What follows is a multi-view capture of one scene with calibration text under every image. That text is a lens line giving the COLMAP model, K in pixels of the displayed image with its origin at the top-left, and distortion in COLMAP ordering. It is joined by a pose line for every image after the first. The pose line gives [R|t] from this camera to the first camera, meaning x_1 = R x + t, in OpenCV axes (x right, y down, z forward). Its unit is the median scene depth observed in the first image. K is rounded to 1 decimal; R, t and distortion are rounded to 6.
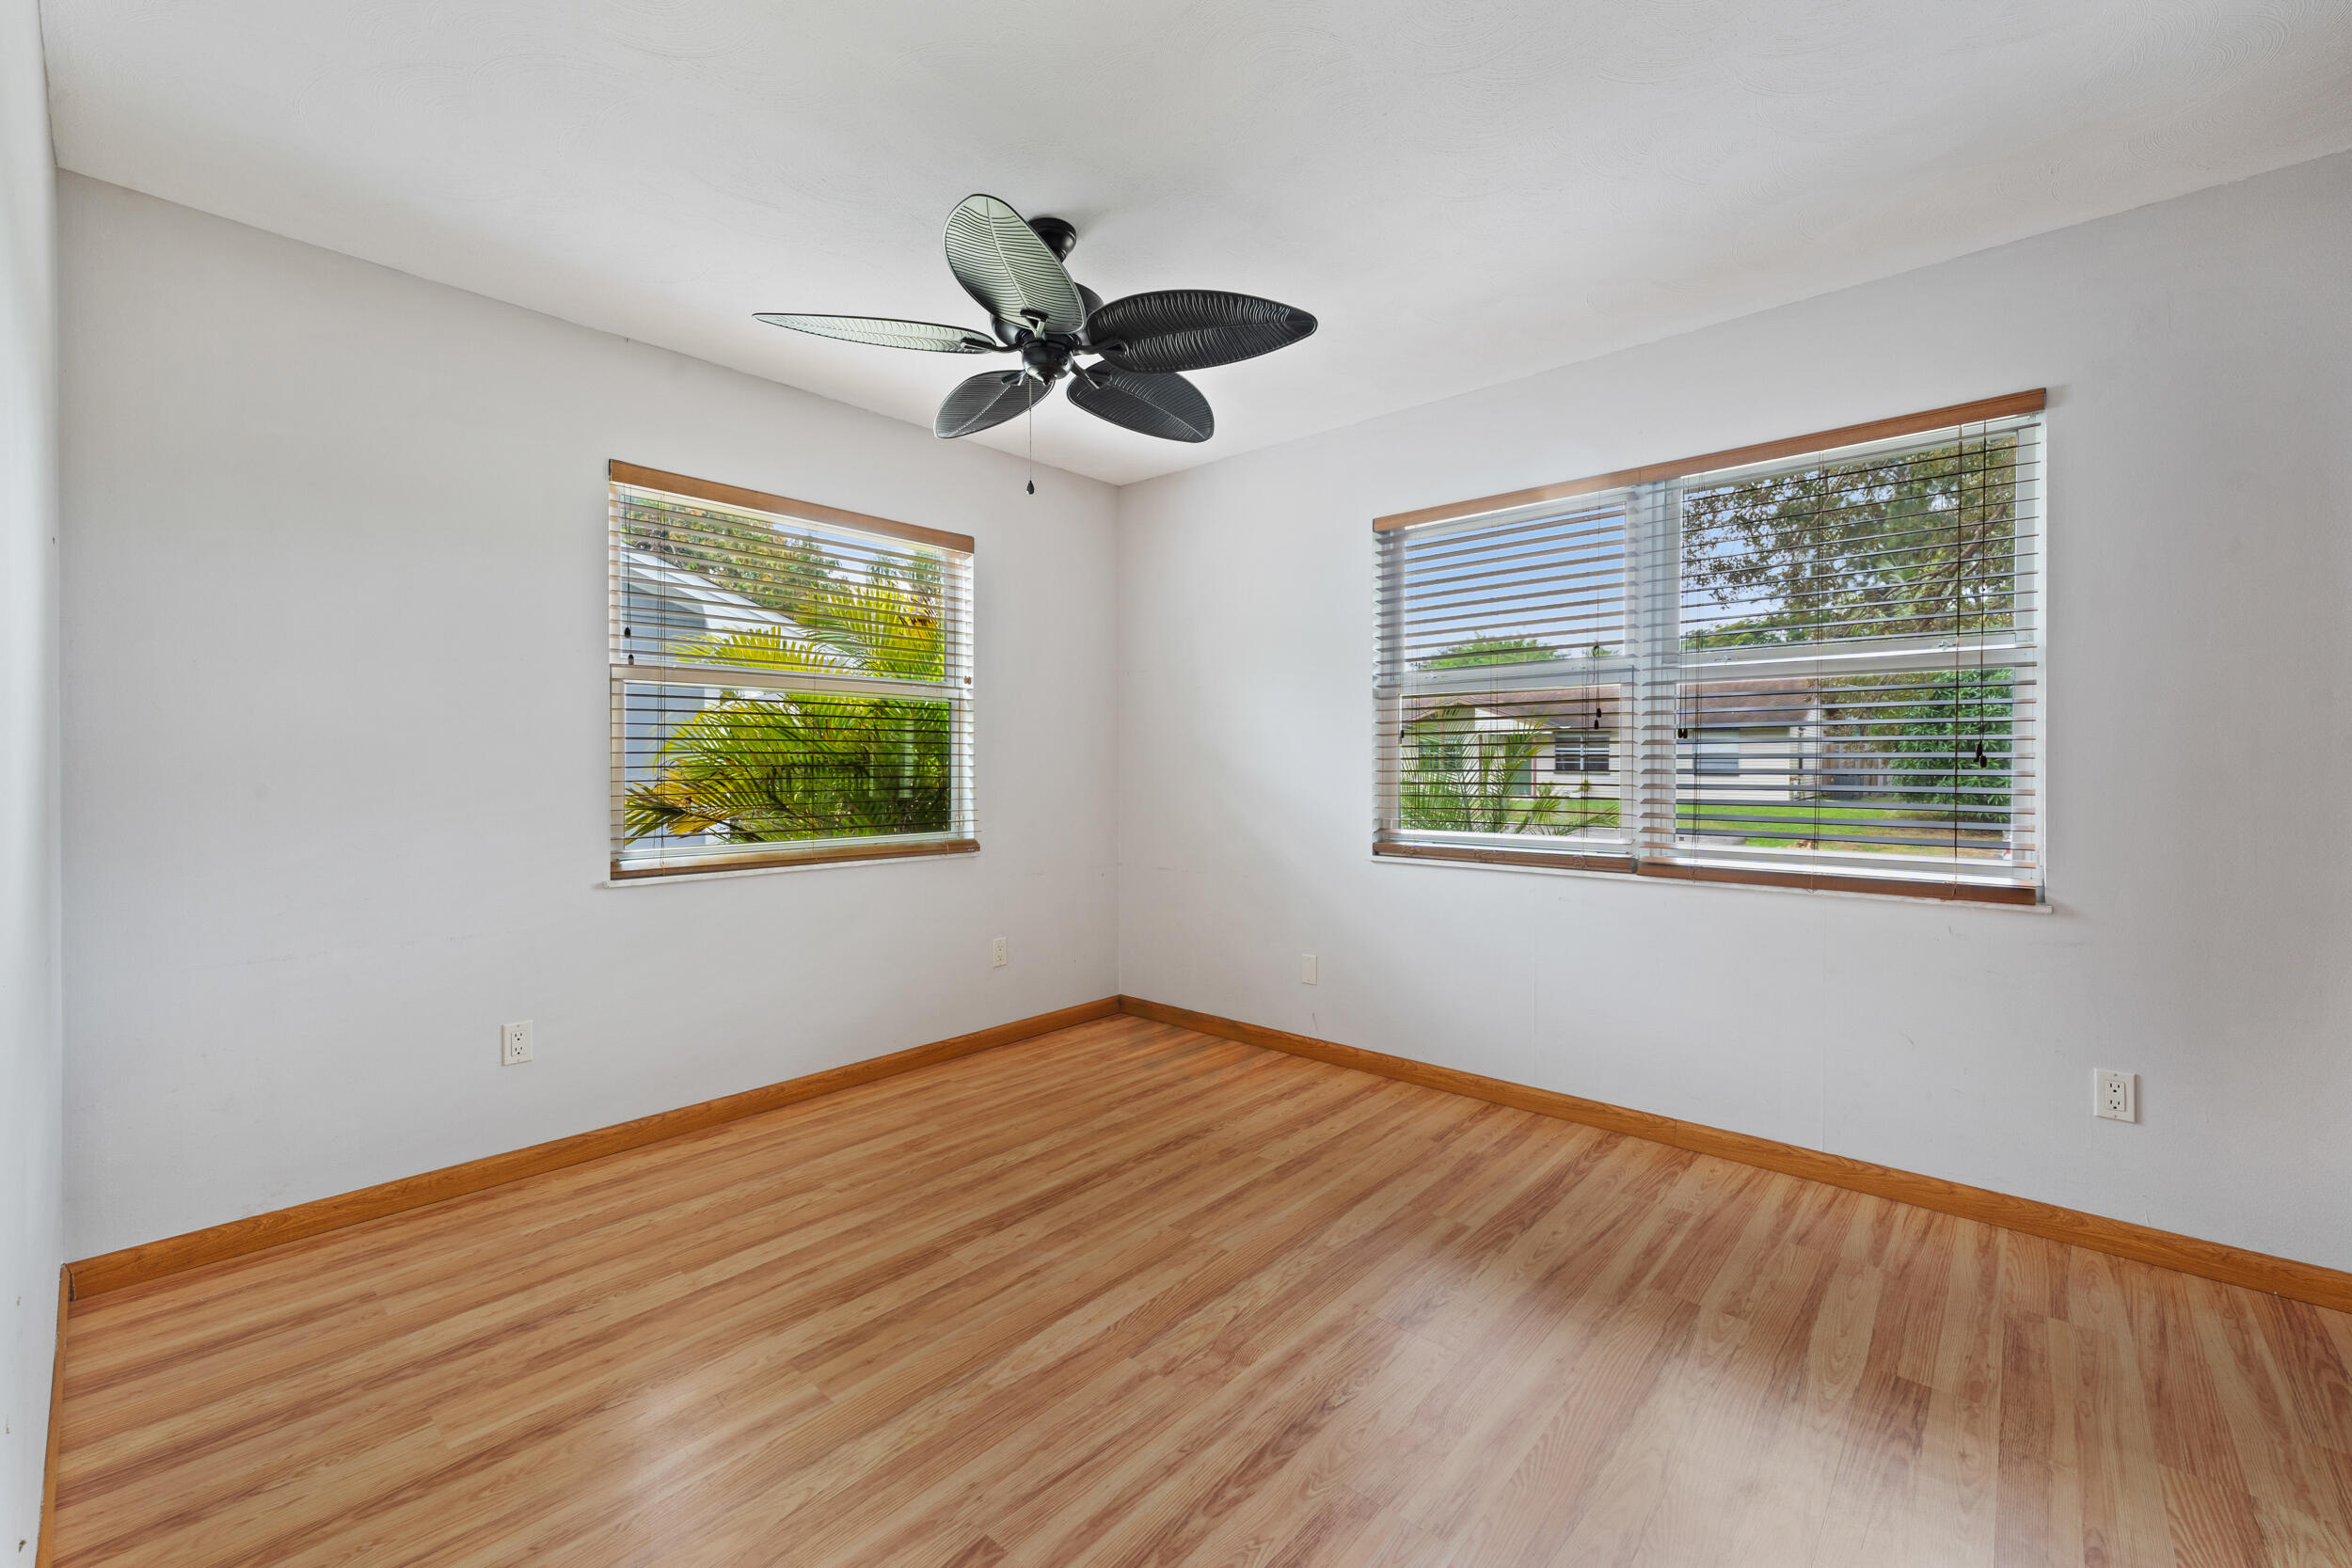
lens RADIAL K [[964.0, 0, 1178.2], [0, 964.0, 772.6], [0, 0, 1]] dist [0.000957, -0.000687]
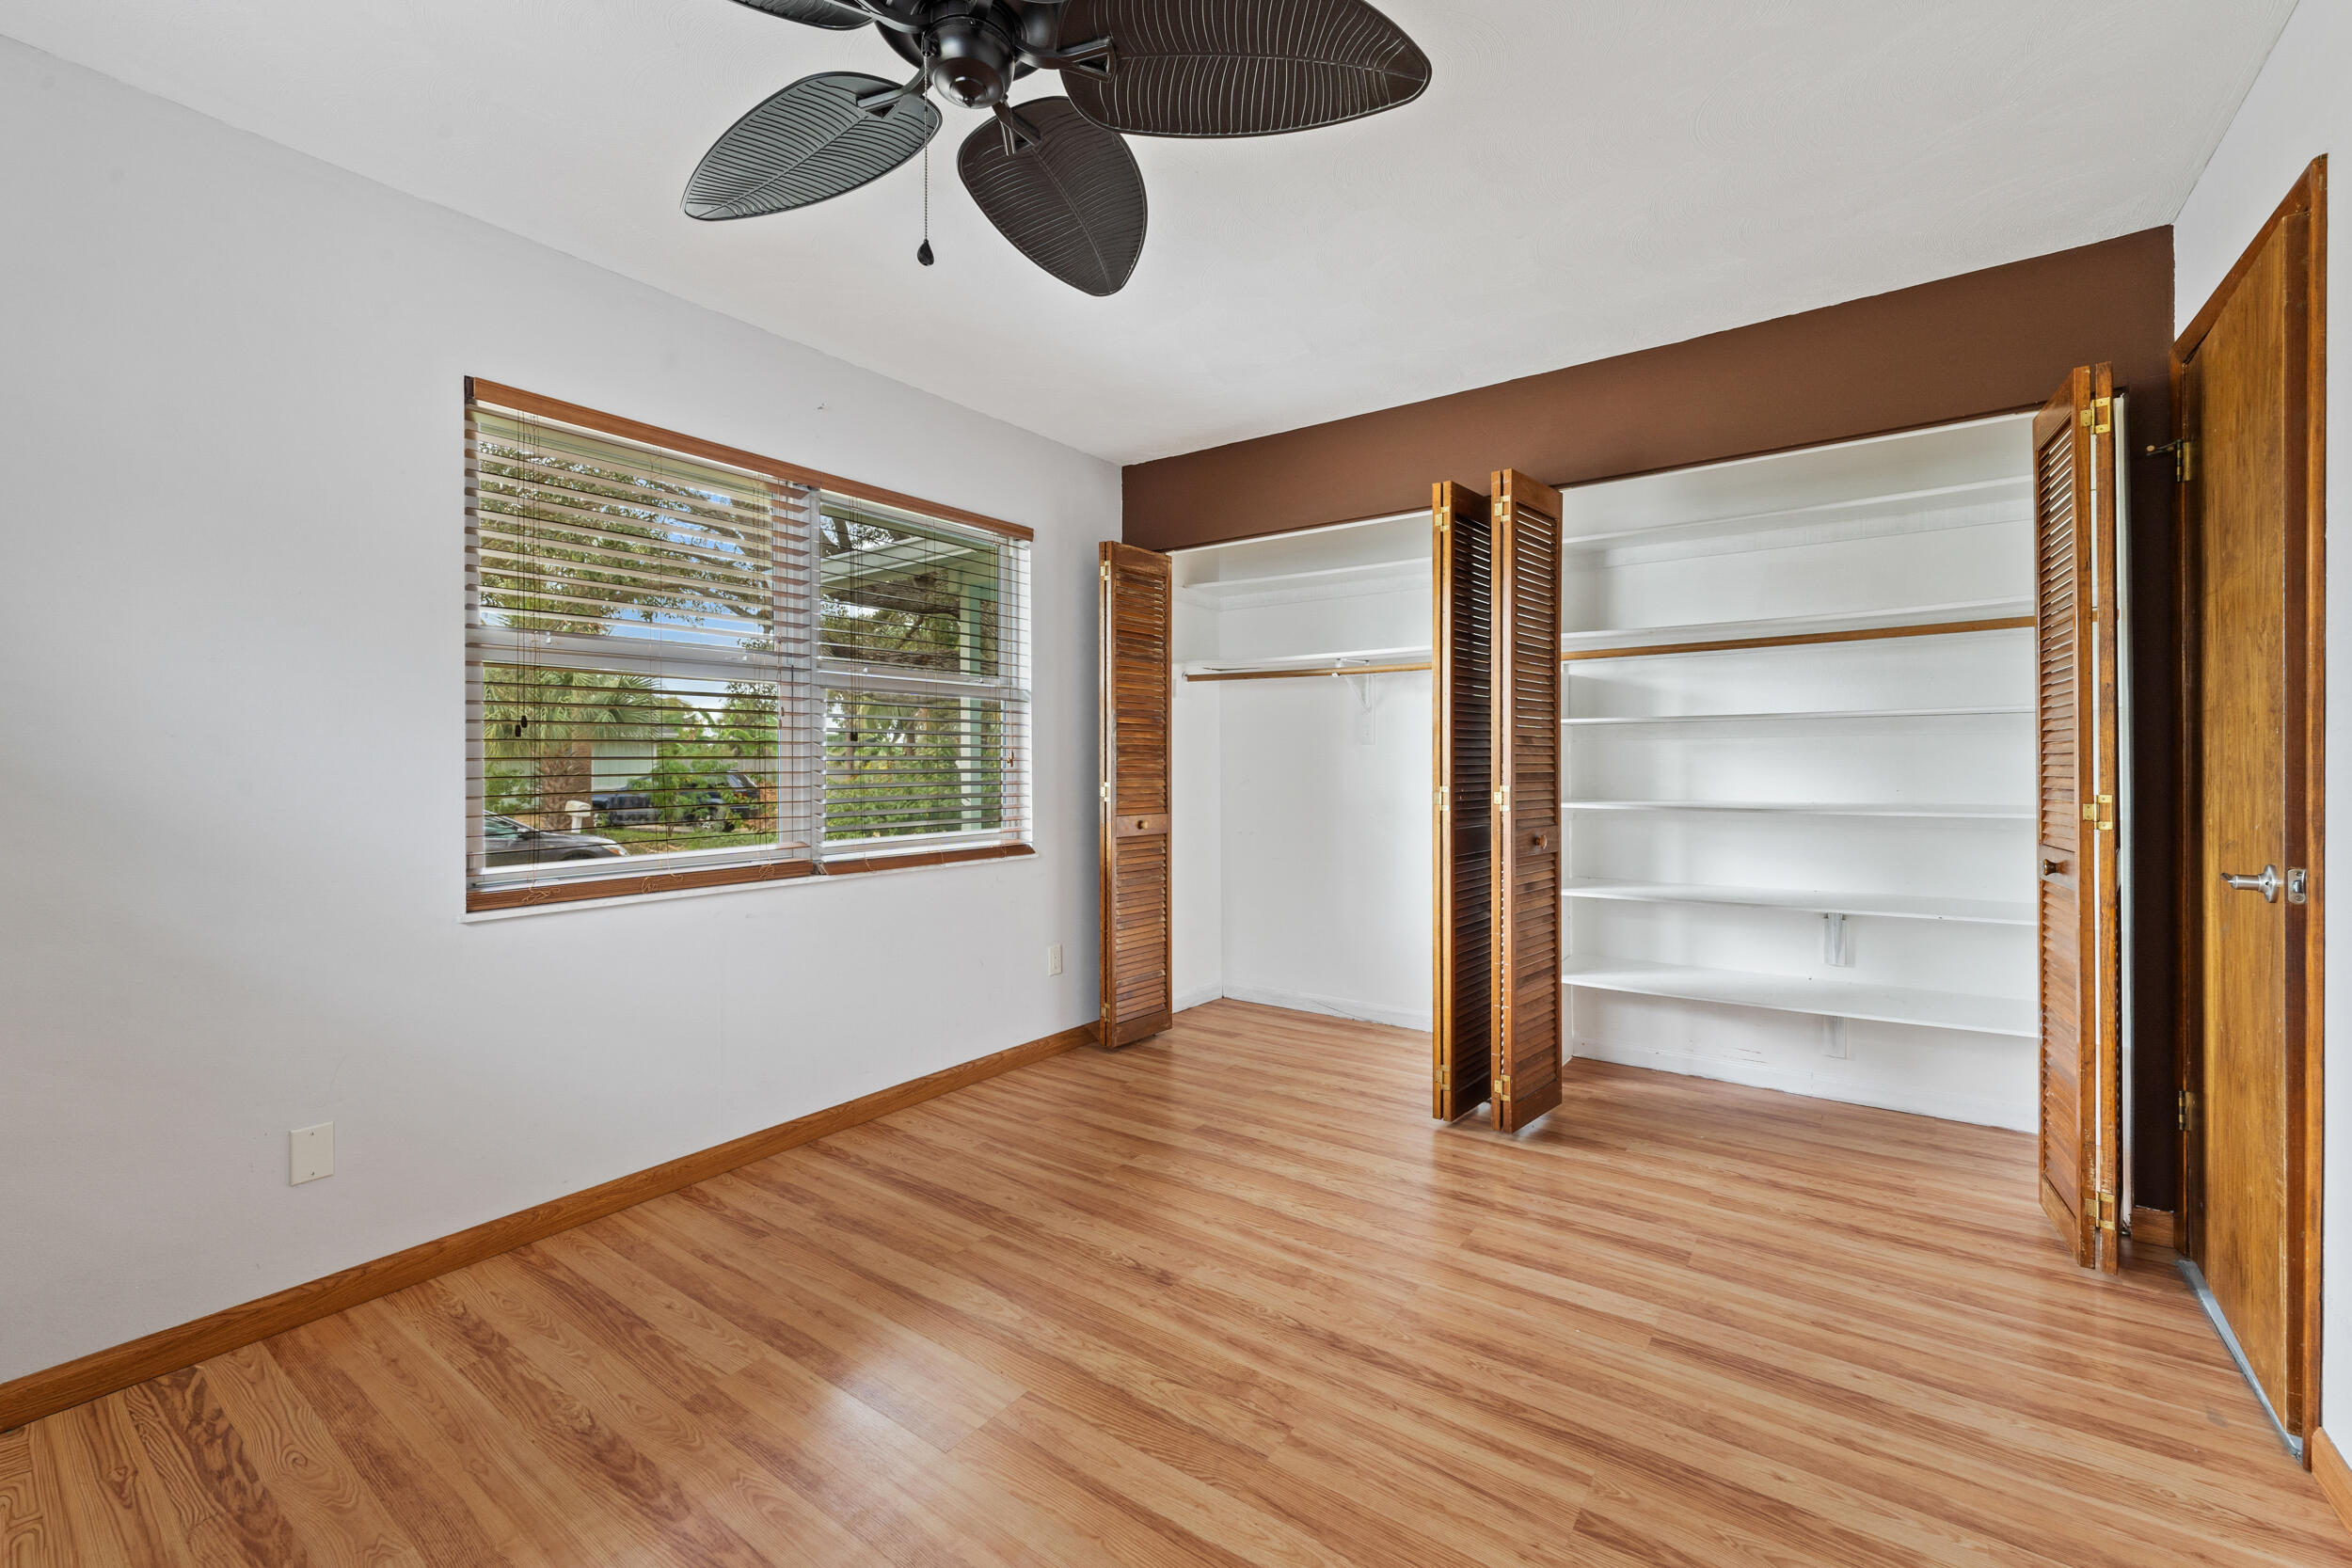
lens RADIAL K [[964.0, 0, 1179.2], [0, 964.0, 772.3], [0, 0, 1]] dist [0.000957, -0.000687]
pose [[-0.101145, -0.006669, 0.994849, -0.592685], [0.014286, 0.999865, 0.008155, -0.004950], [-0.994769, 0.015037, -0.101036, 0.772201]]
